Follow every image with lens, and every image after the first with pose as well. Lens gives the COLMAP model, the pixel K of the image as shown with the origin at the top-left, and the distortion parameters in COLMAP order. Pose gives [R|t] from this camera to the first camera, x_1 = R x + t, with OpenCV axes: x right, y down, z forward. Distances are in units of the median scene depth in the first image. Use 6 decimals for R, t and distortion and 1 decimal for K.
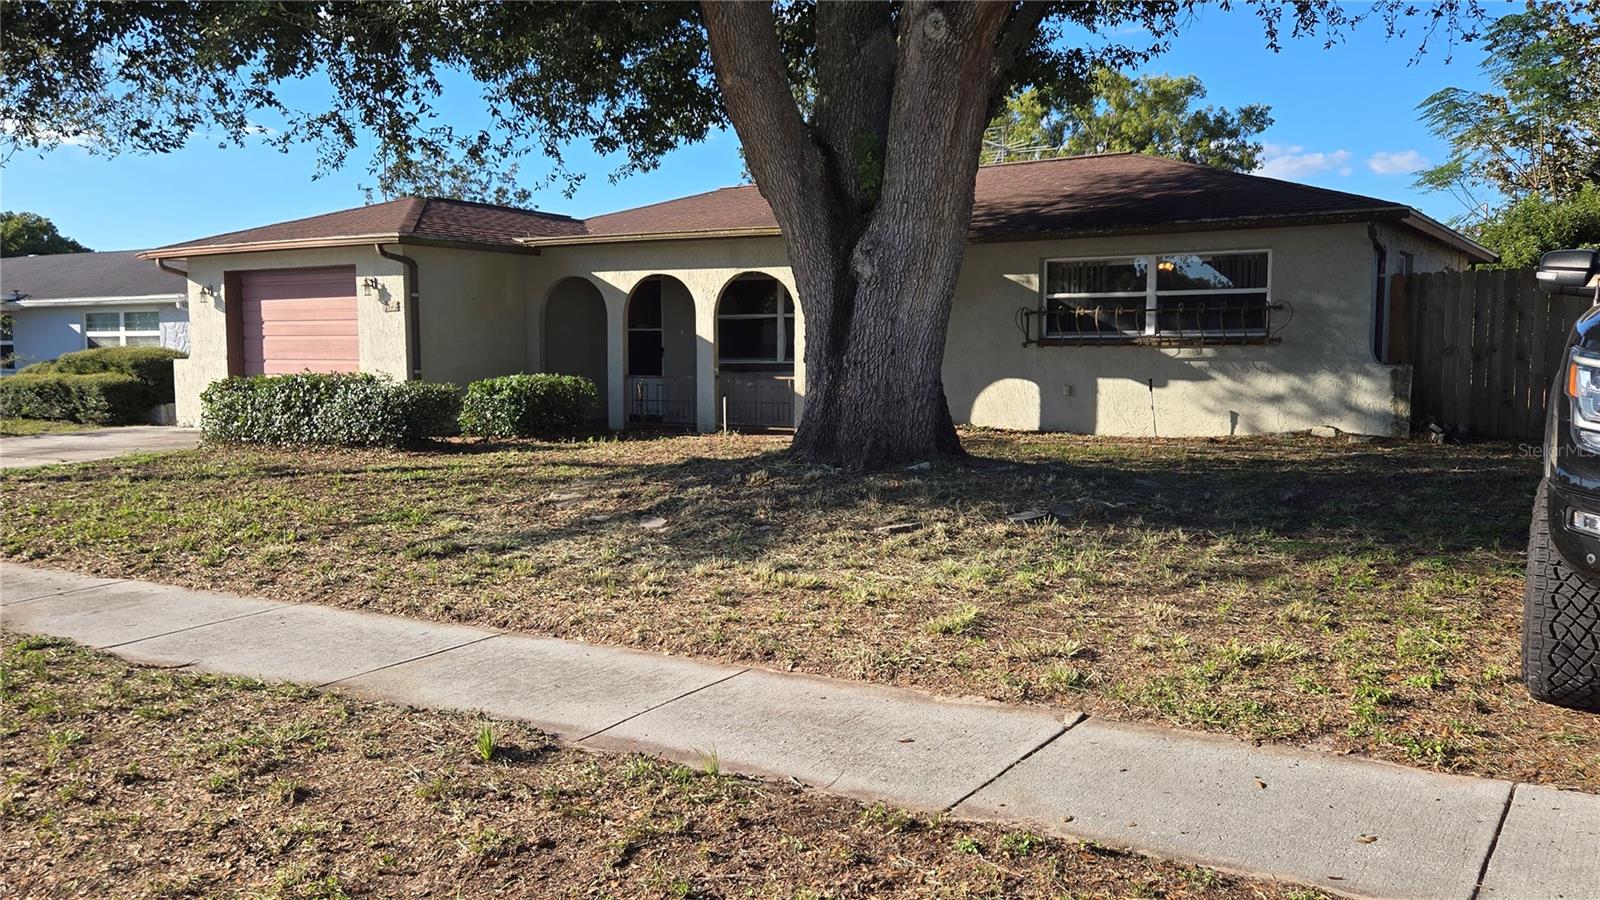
lens RADIAL K [[1340.6, 0, 800.8], [0, 1340.6, 452.9], [0, 0, 1]] dist [0.027567, 0.003409]
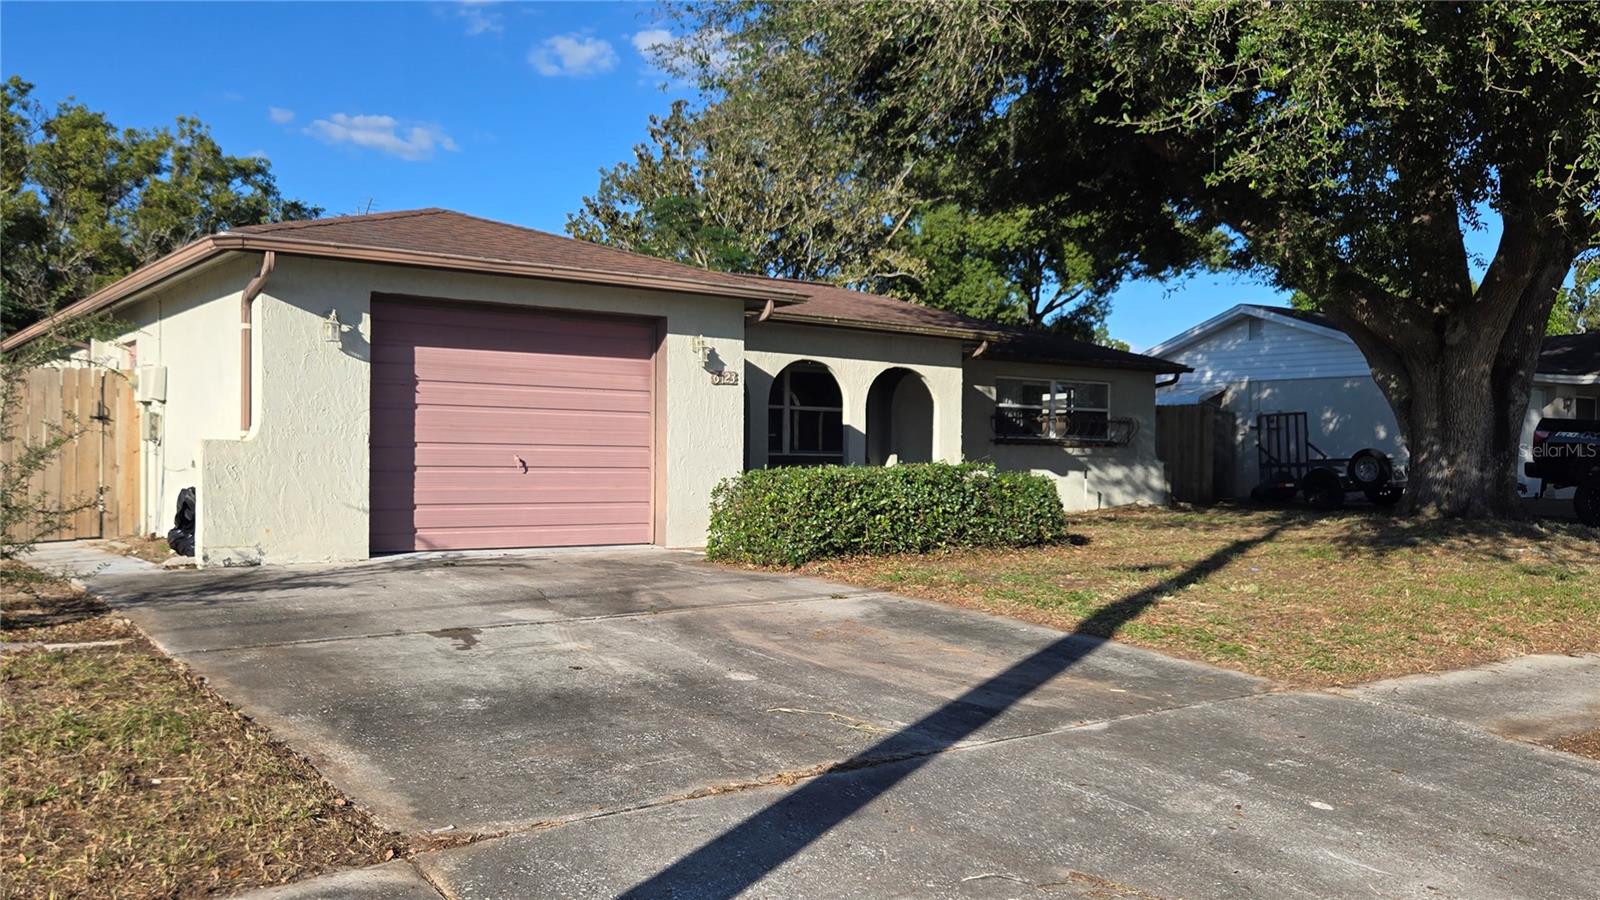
lens RADIAL K [[1340.6, 0, 800.4], [0, 1340.6, 452.2], [0, 0, 1]] dist [0.027567, 0.003409]
pose [[0.346465, 0.011064, 0.937998, -1.136650], [0.058863, 0.997703, -0.033510, -0.043575], [-0.936214, 0.066823, 0.345018, 0.789461]]
